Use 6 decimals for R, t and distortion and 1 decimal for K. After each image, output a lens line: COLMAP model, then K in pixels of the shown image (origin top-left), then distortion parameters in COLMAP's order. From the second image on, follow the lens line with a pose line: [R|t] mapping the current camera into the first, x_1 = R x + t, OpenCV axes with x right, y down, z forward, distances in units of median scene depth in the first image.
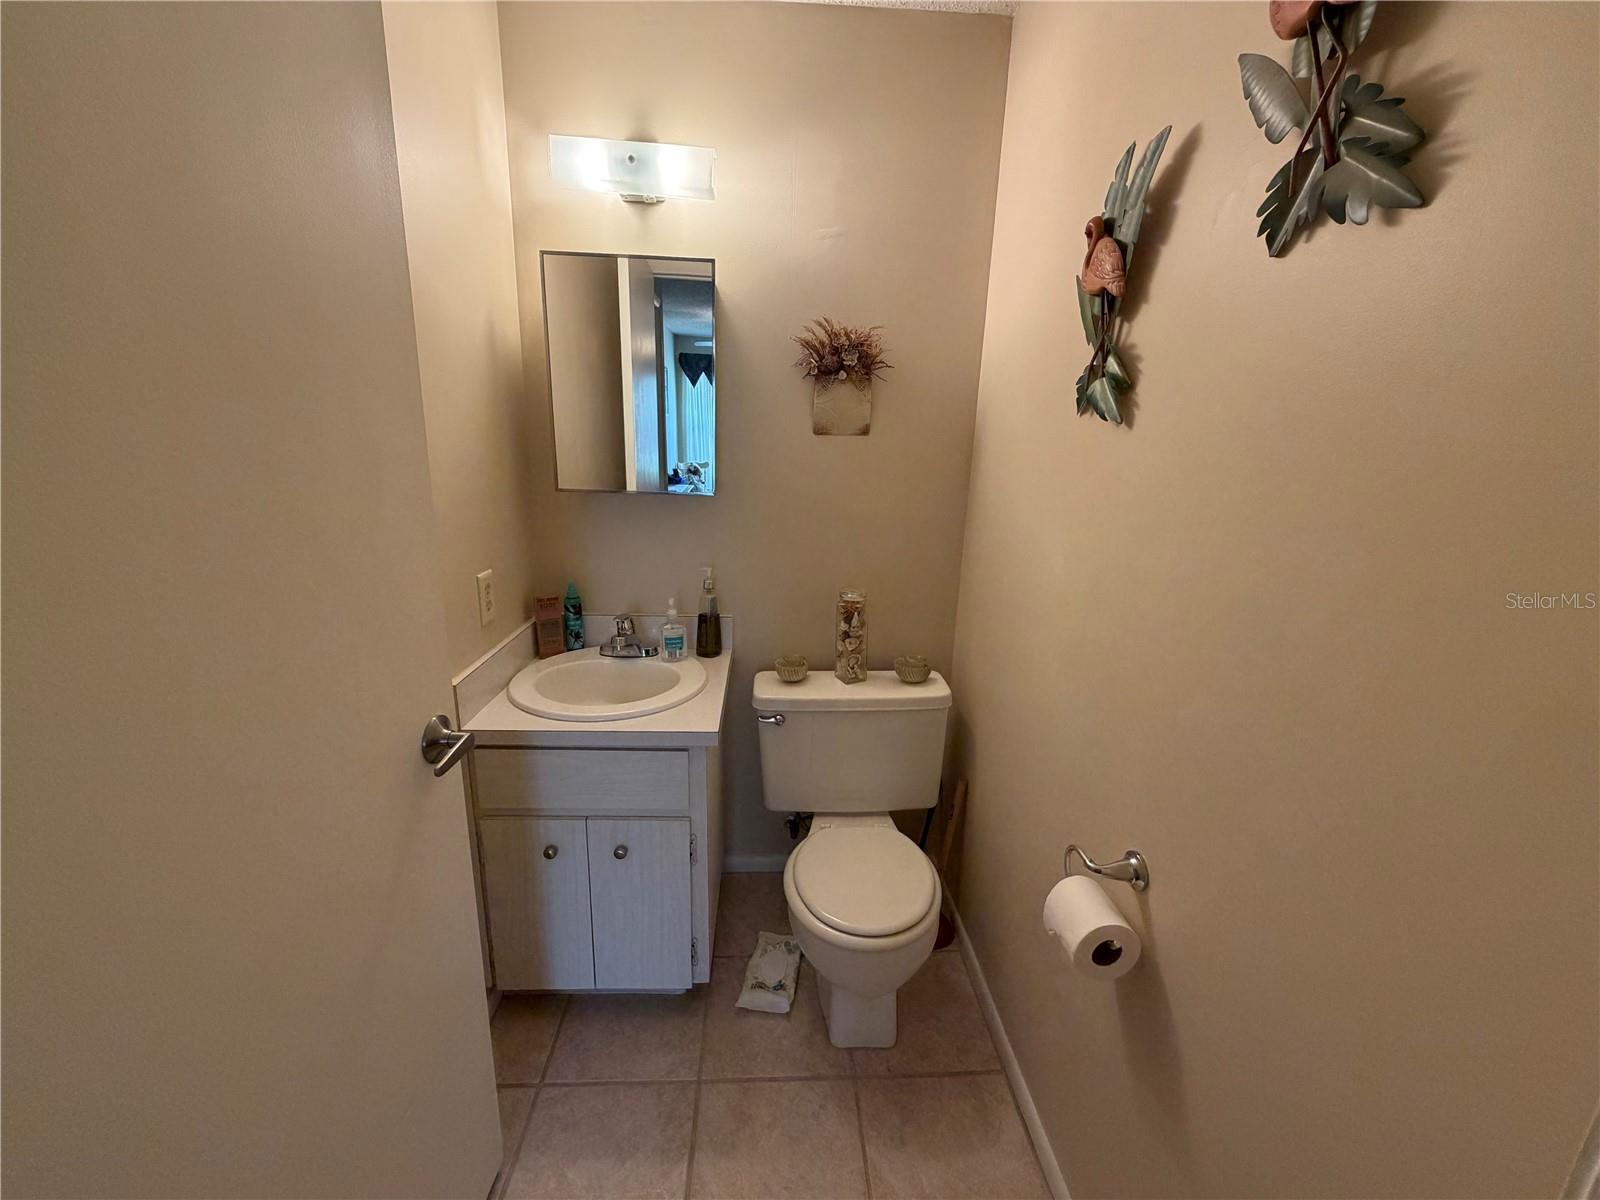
lens RADIAL K [[638.1, 0, 800.5], [0, 638.1, 598.5], [0, 0, 1]] dist [0.000039, 0.000266]
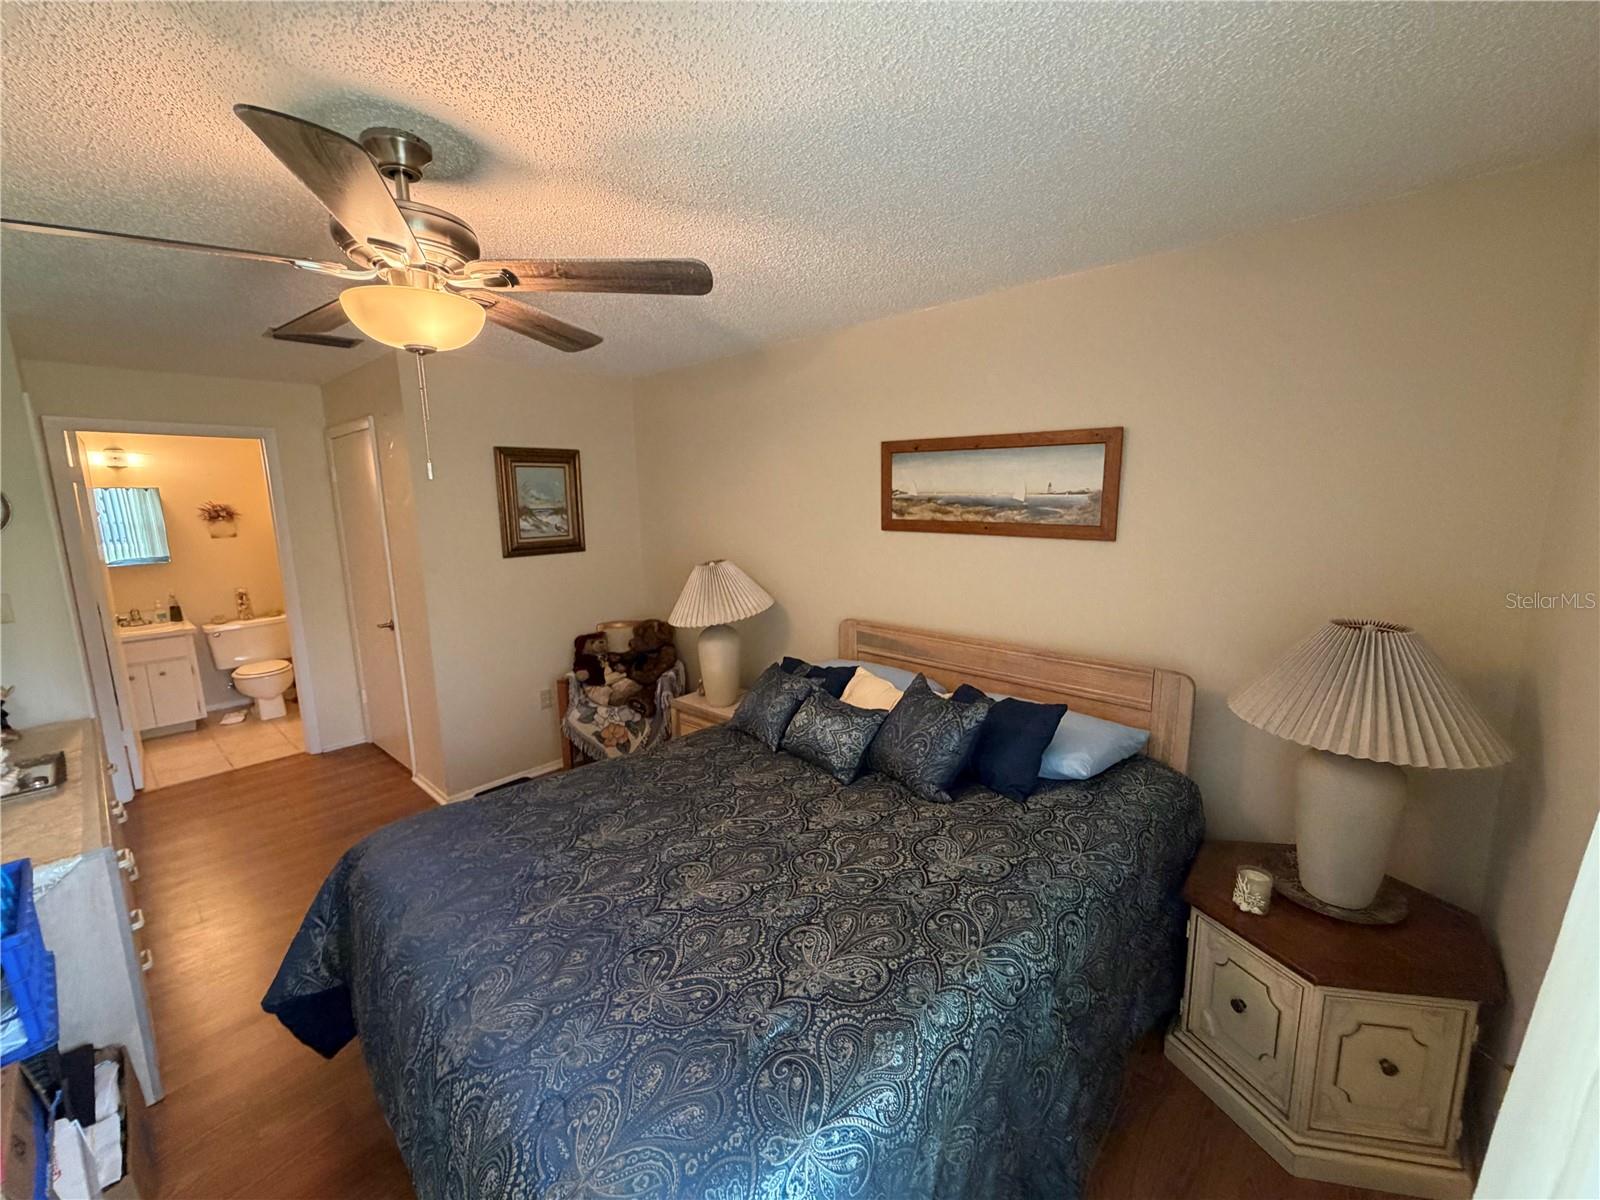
lens RADIAL K [[638.1, 0, 796.7], [0, 638.1, 598.4], [0, 0, 1]] dist [0.000039, 0.000266]
pose [[0.701840, -0.160763, 0.693957, -0.175955], [0.212464, 0.977102, 0.011479, 0.560281], [-0.679912, 0.139384, 0.719925, -2.955221]]
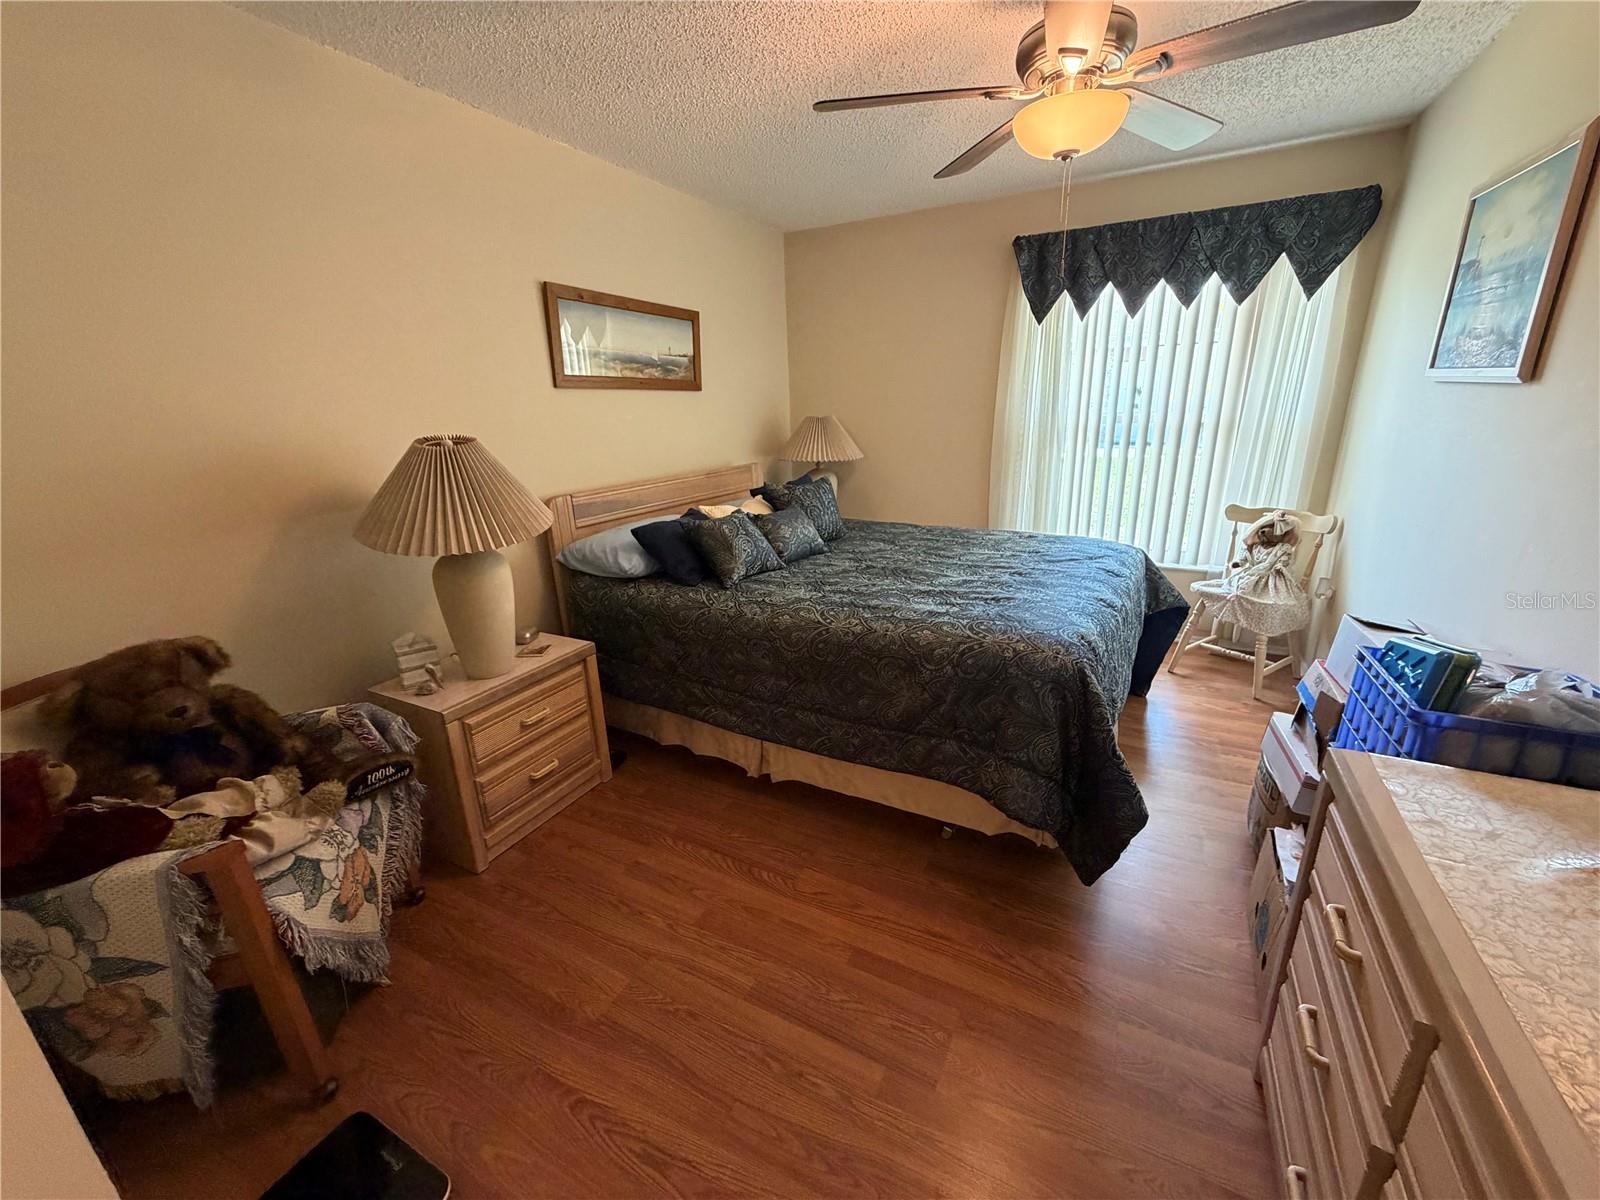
lens RADIAL K [[638.1, 0, 798.1], [0, 638.1, 598.0], [0, 0, 1]] dist [0.000039, 0.000266]
pose [[-0.857581, -0.160328, 0.488723, -0.125451], [0.125806, 0.855933, 0.501549, 0.180523], [-0.498726, 0.491603, -0.713861, -0.817806]]
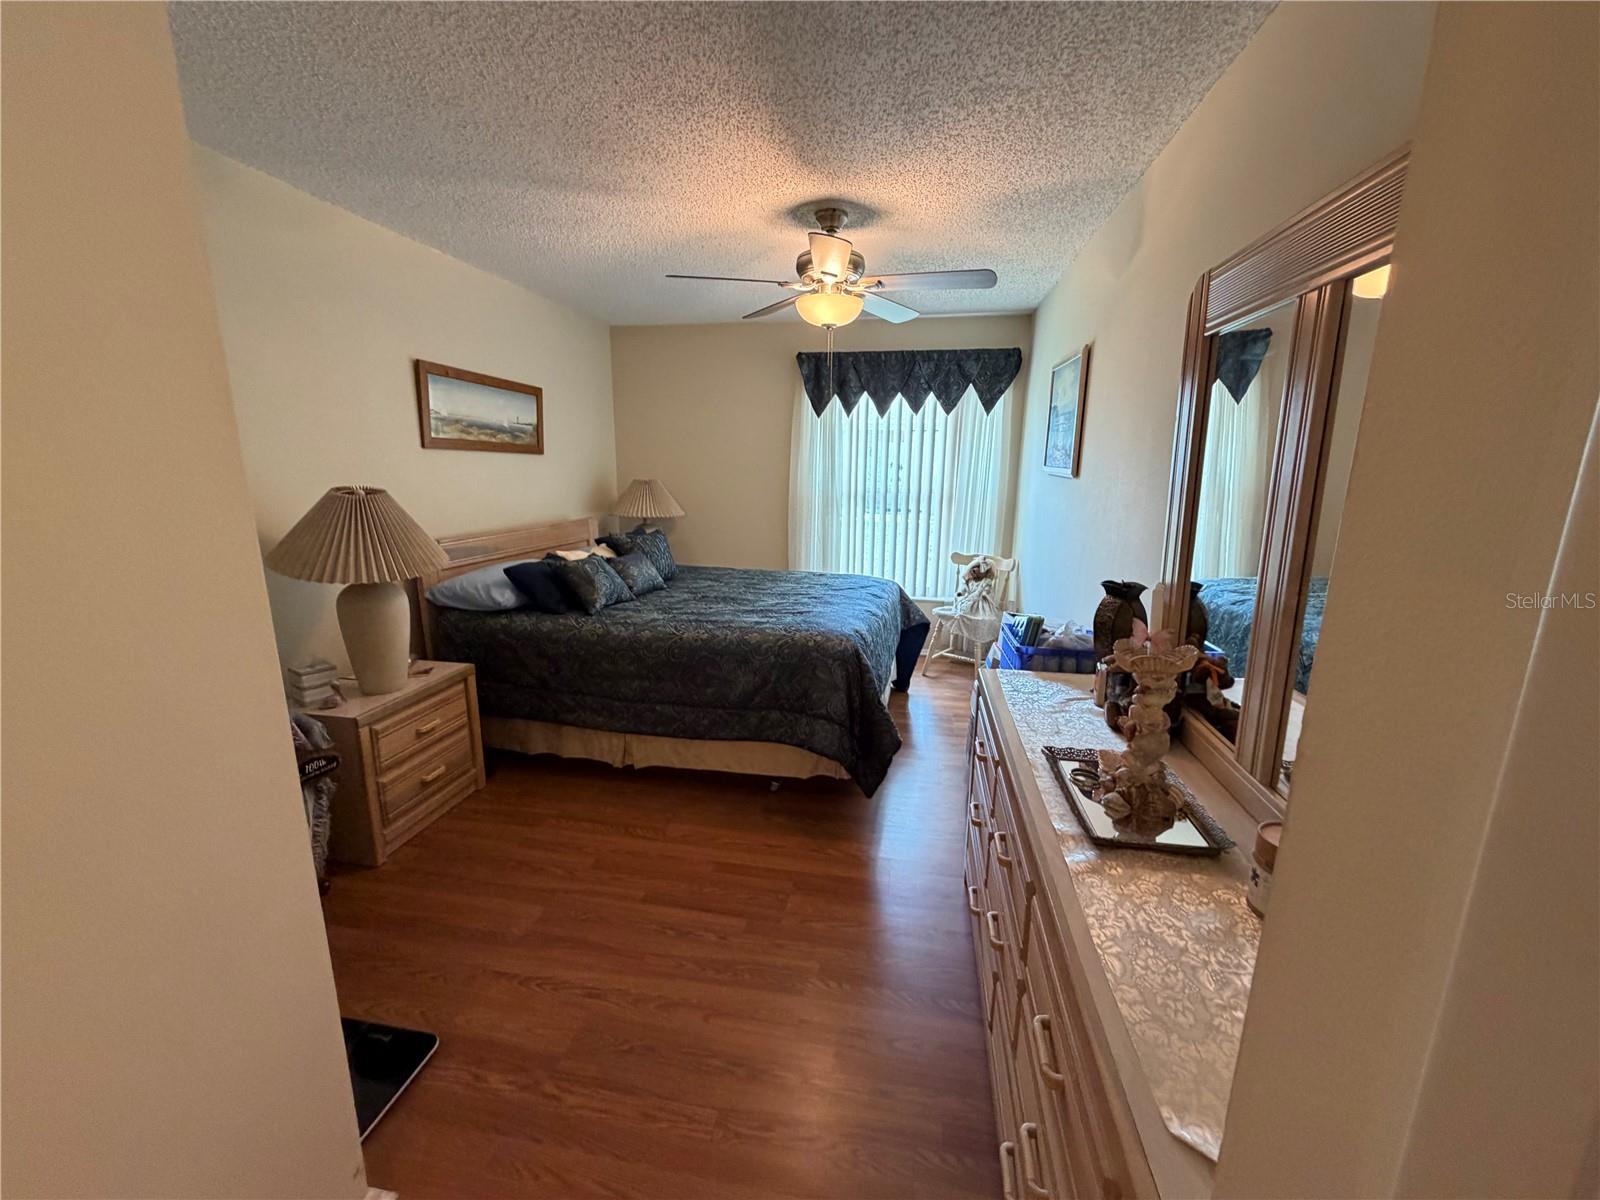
lens RADIAL K [[638.1, 0, 804.1], [0, 638.1, 598.9], [0, 0, 1]] dist [0.000039, 0.000266]
pose [[-0.974330, -0.092537, 0.205226, -0.214820], [0.007559, 0.897652, 0.440640, 0.049276], [-0.224997, 0.430880, -0.873910, -0.387359]]
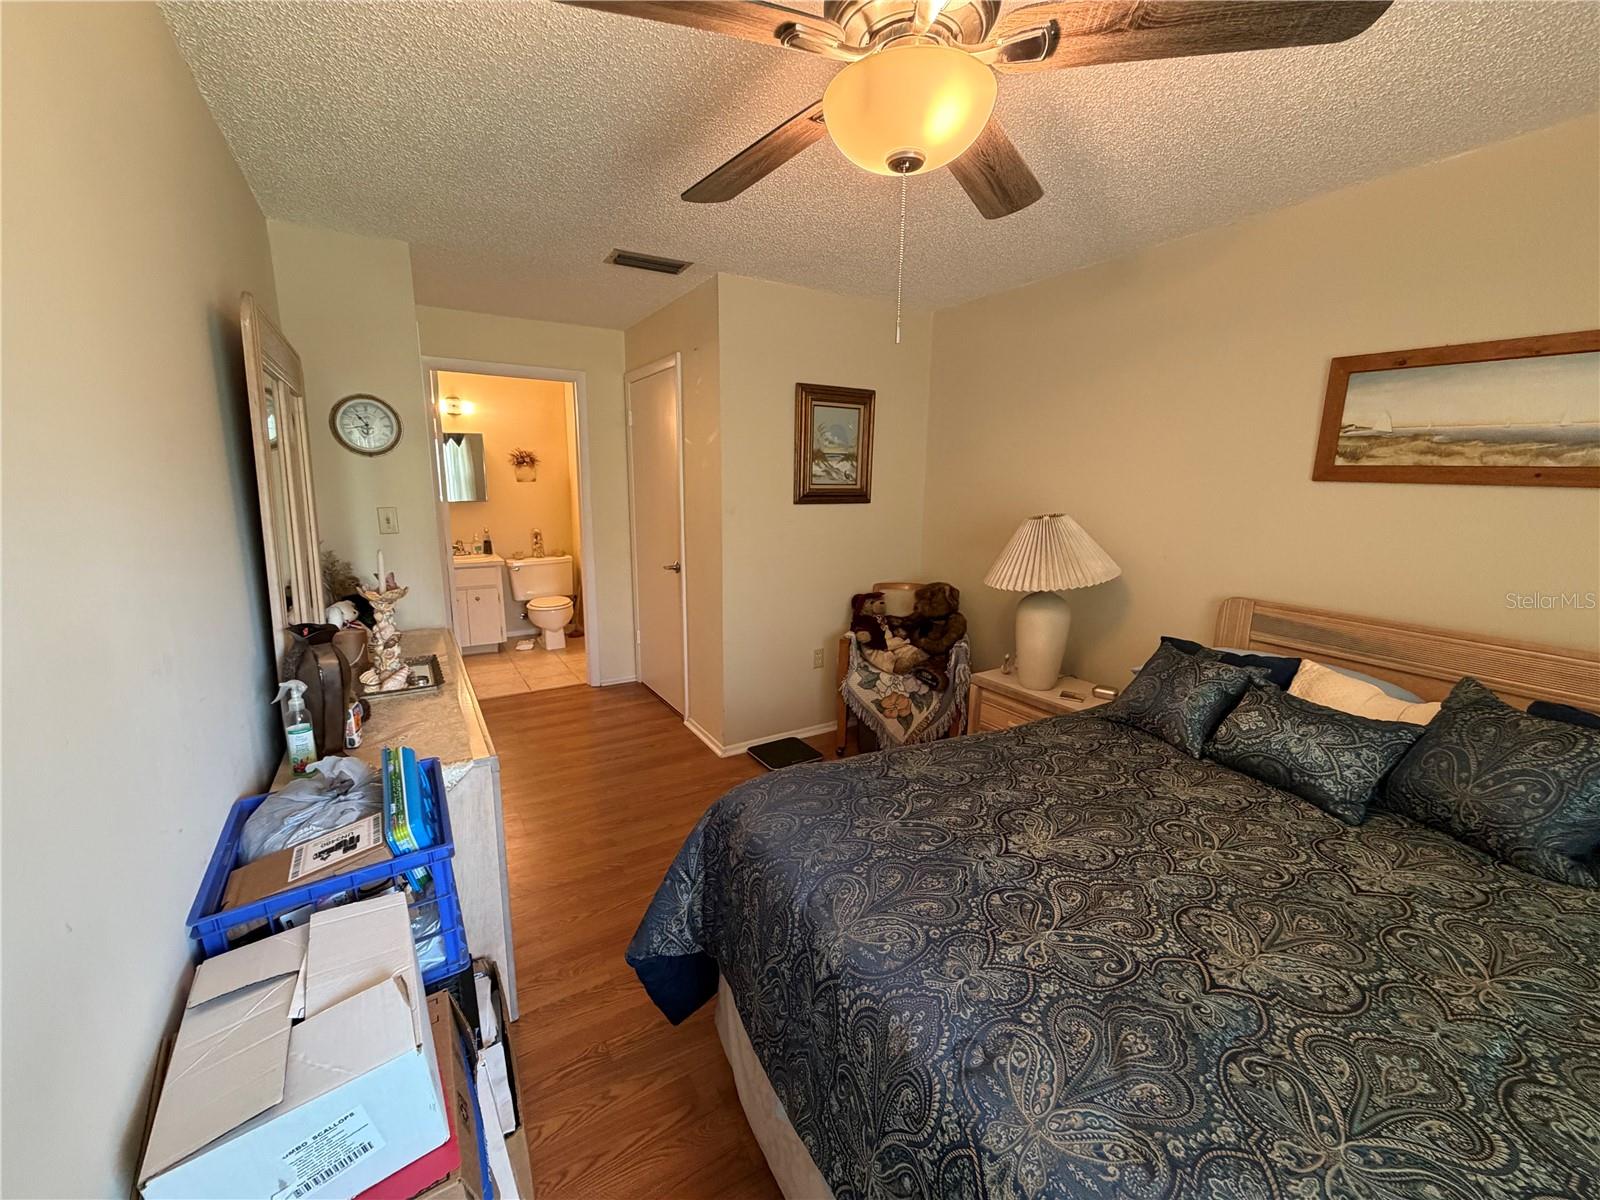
lens RADIAL K [[638.1, 0, 796.4], [0, 638.1, 596.5], [0, 0, 1]] dist [0.000039, 0.000266]
pose [[0.877348, -0.112150, 0.466565, -0.320207], [0.132629, 0.991103, -0.011166, 0.556185], [-0.461162, 0.071677, 0.884416, -2.530756]]
